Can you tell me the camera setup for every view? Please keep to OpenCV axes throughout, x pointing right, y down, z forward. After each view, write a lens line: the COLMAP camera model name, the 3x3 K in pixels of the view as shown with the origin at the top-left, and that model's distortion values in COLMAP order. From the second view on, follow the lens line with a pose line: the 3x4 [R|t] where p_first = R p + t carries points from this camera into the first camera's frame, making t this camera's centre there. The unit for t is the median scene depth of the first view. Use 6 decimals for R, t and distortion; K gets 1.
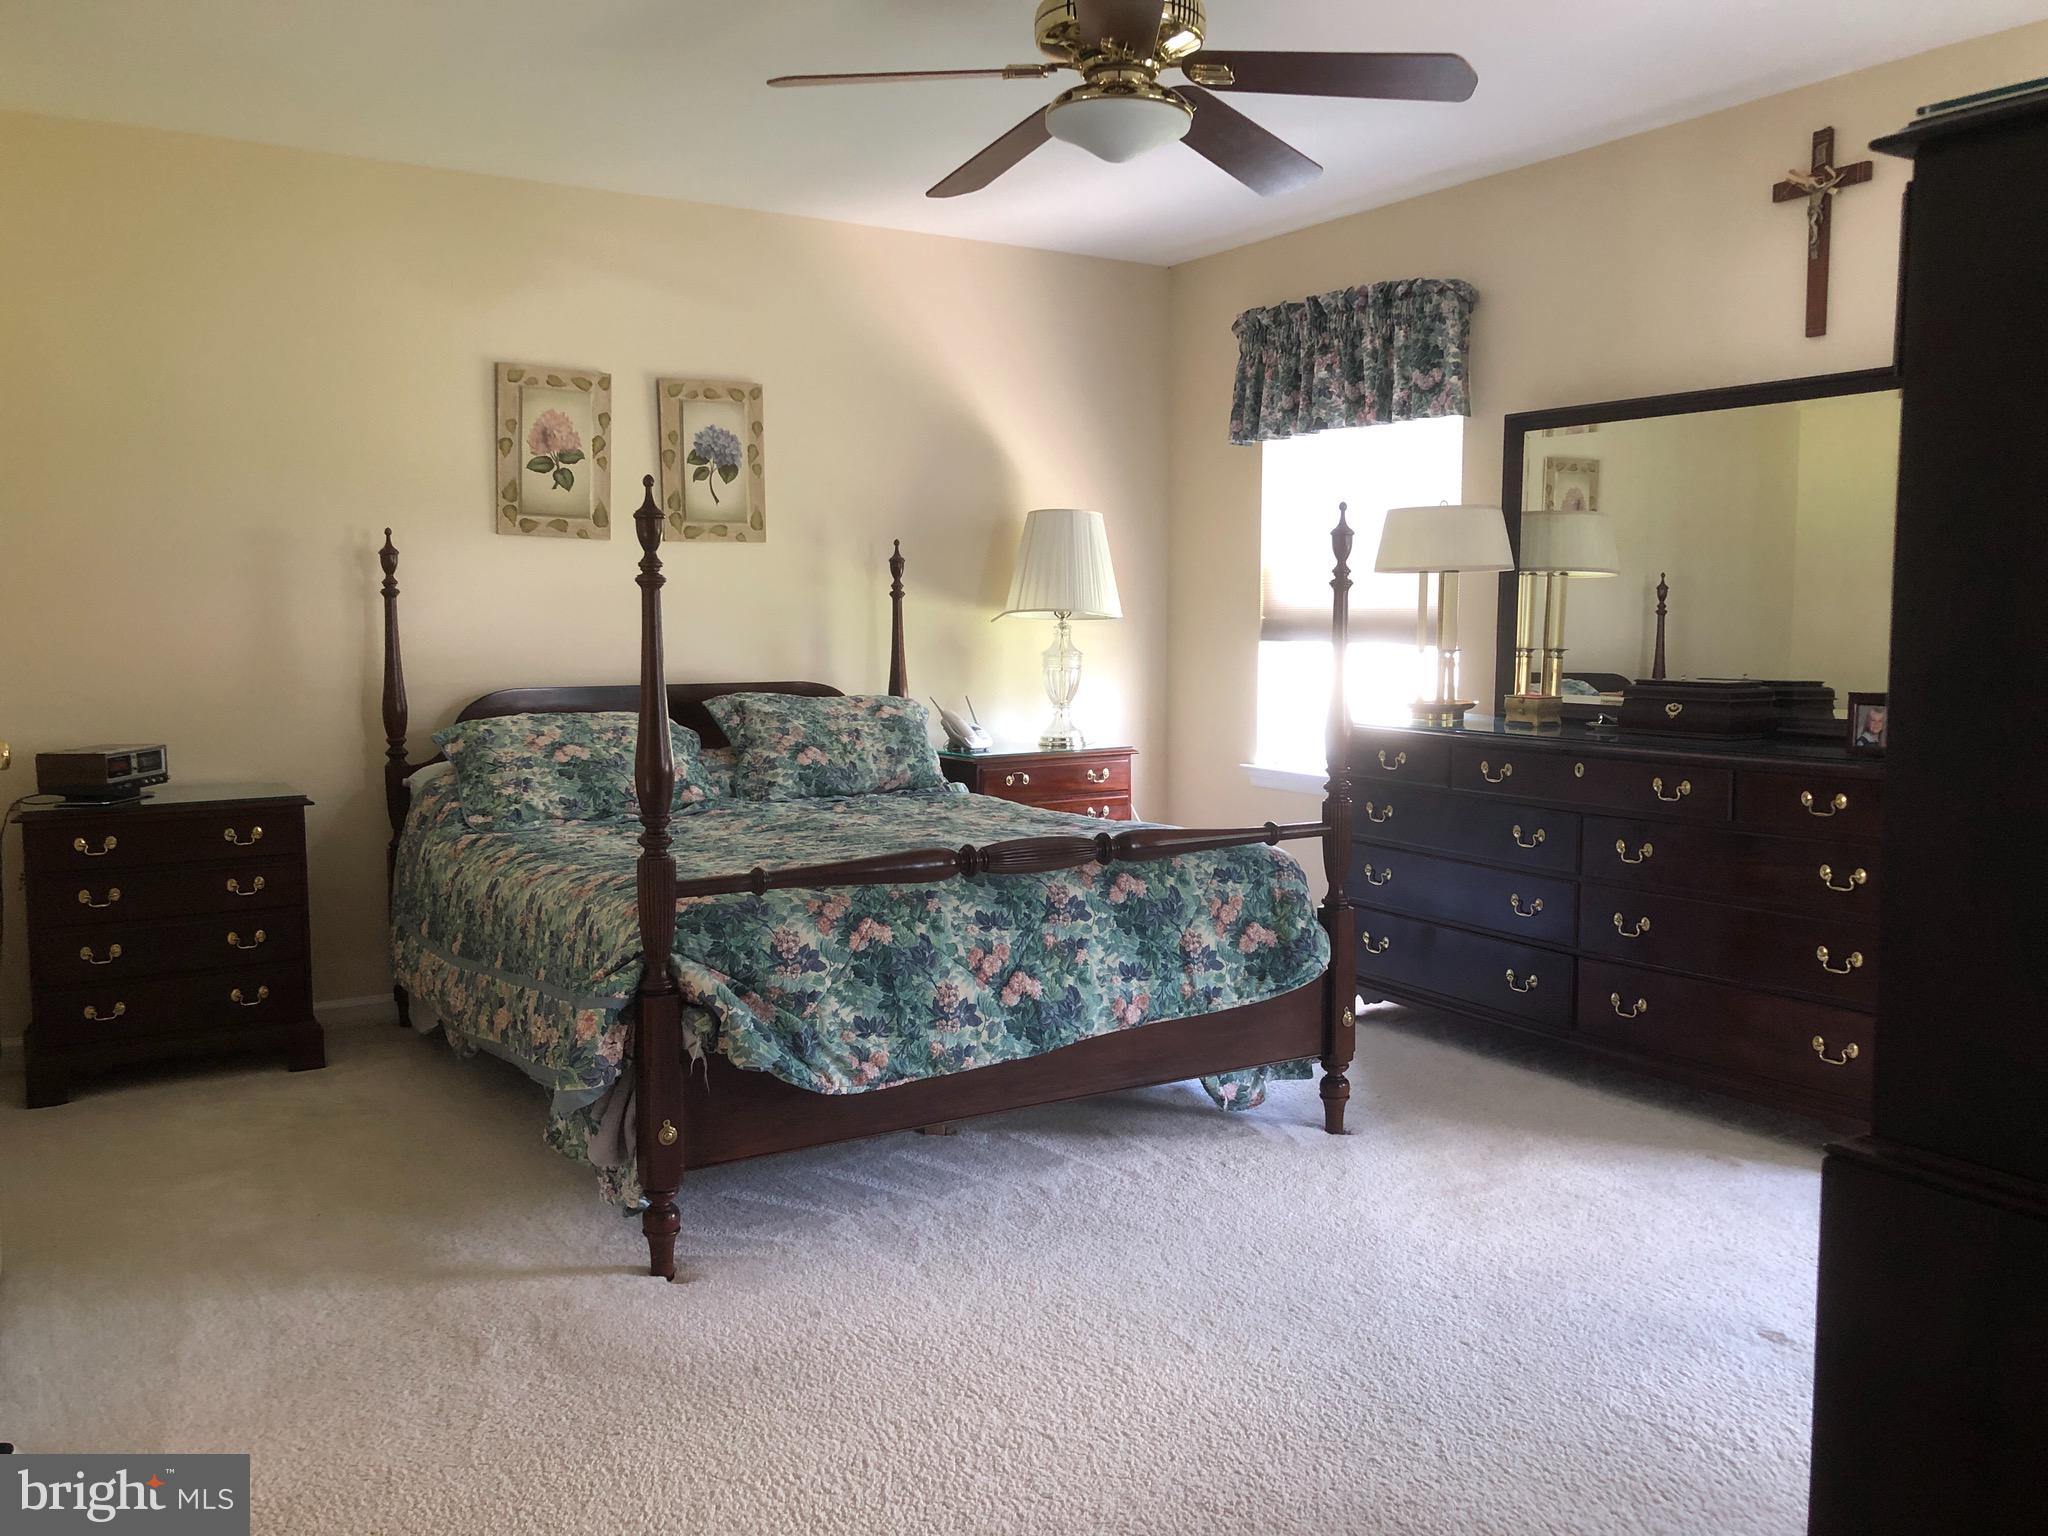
lens RADIAL K [[1690.0, 0, 1023.6], [0, 1690.0, 736.6], [0, 0, 1]] dist [0.061015, -0.262458]
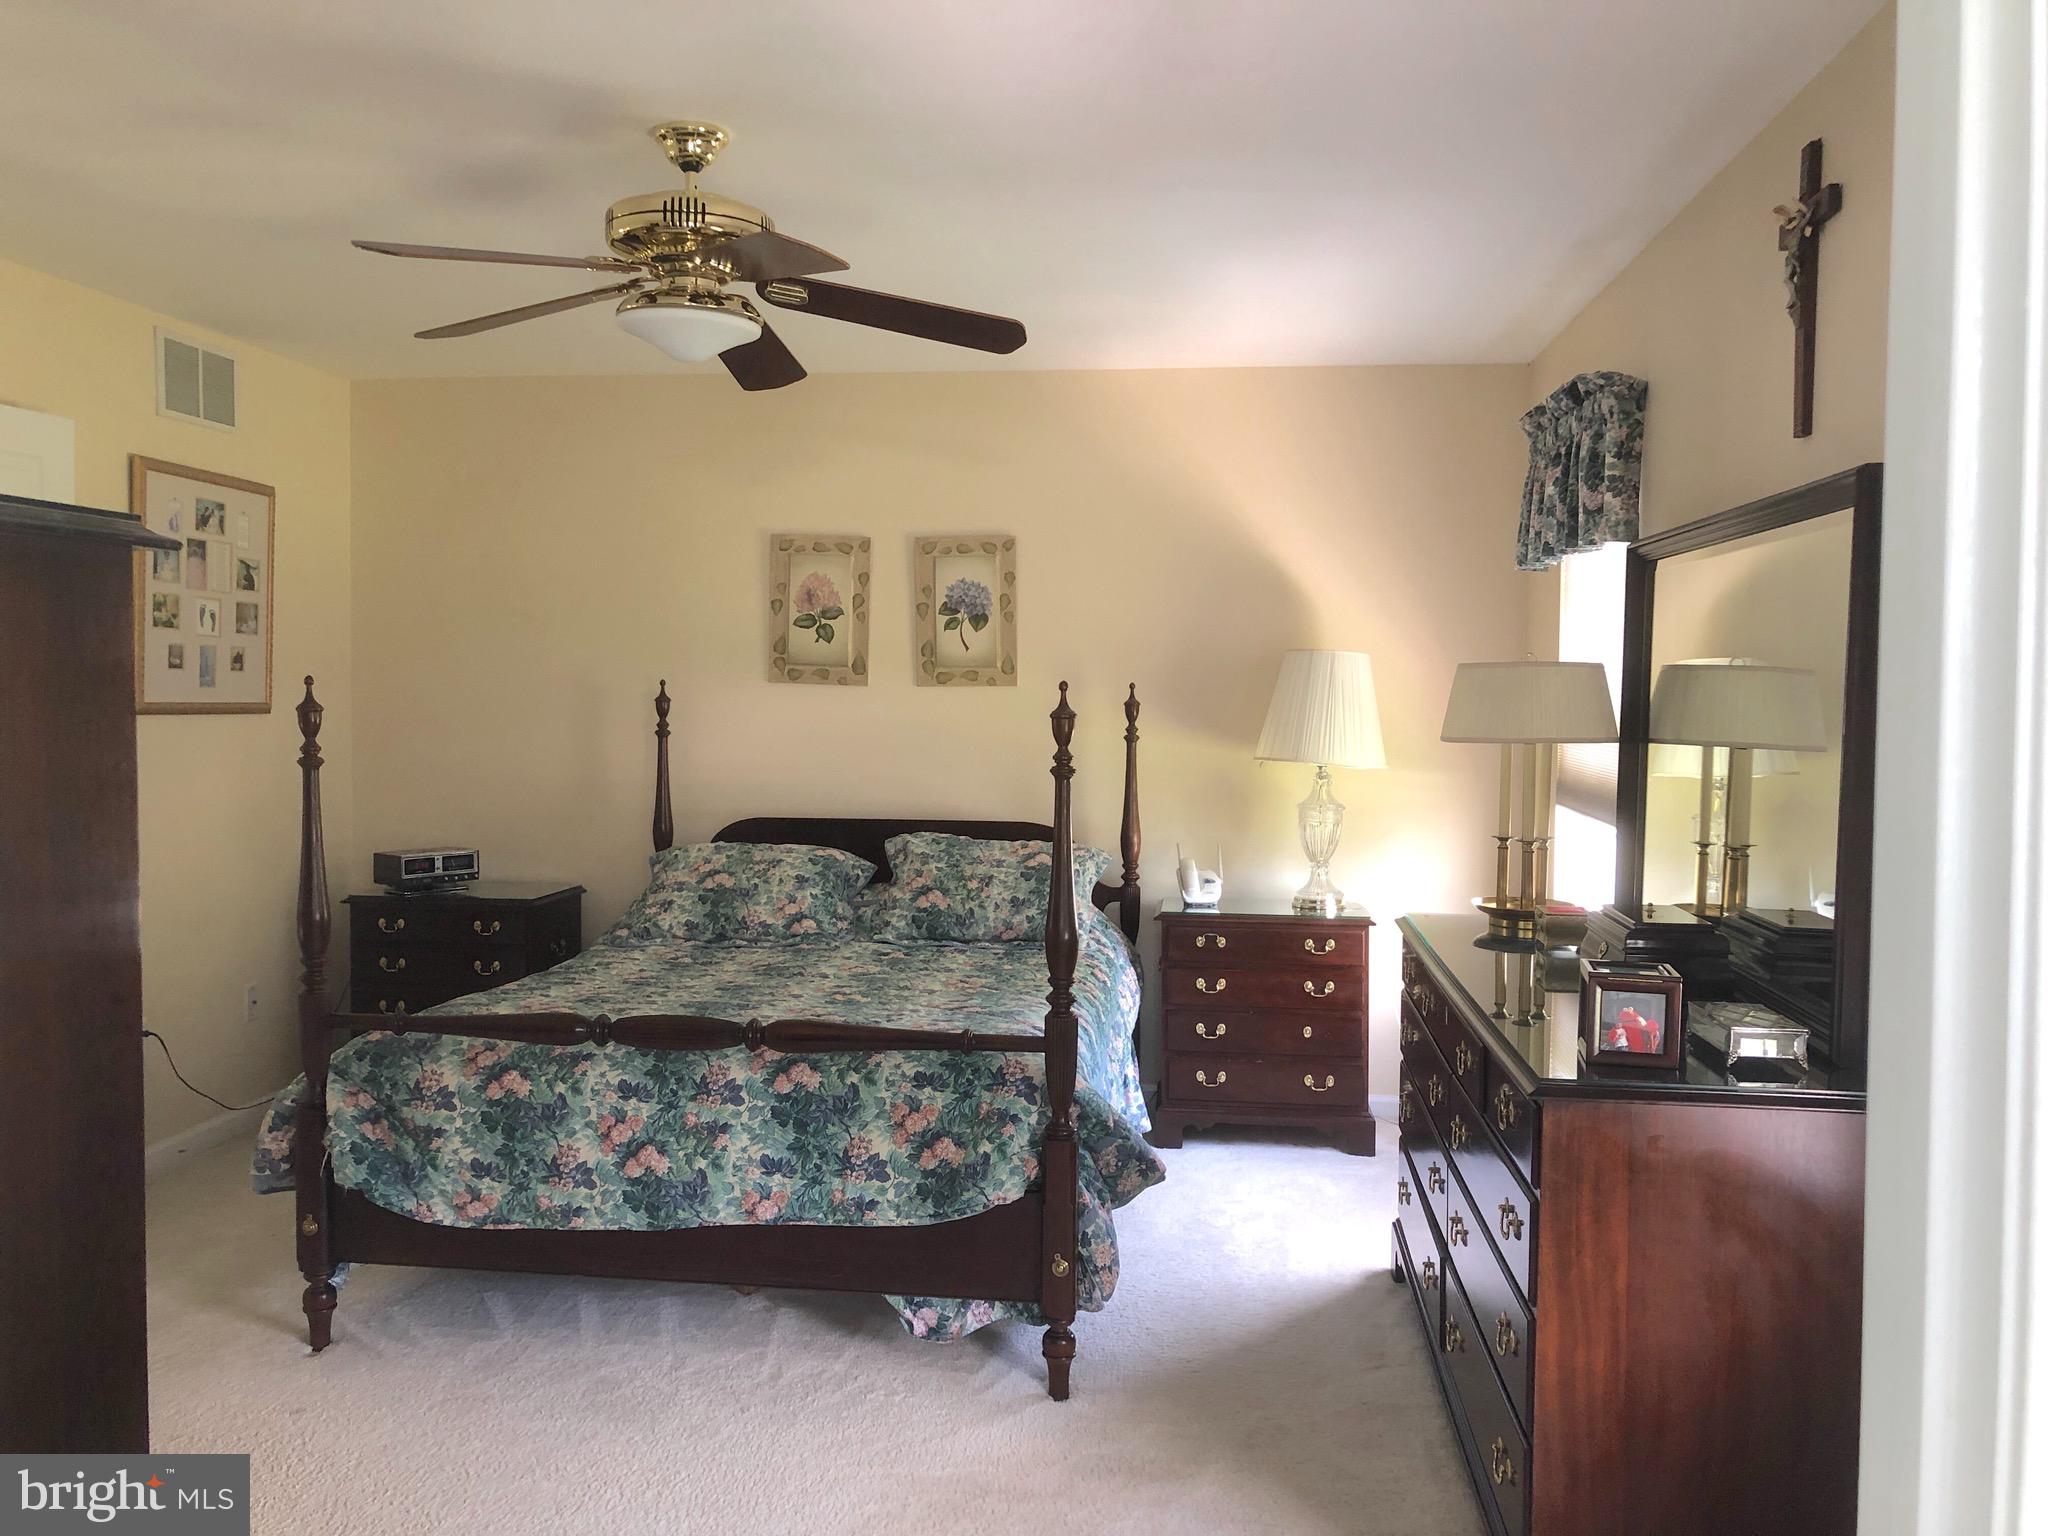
lens RADIAL K [[1648.2, 0, 1026.1], [0, 1648.2, 723.3], [0, 0, 1]] dist [0.051417, -0.320202]
pose [[0.785007, 0.021458, -0.619115, 0.738812], [-0.055029, 0.997864, -0.035190, -0.086955], [0.617038, 0.061694, 0.784512, 0.321635]]
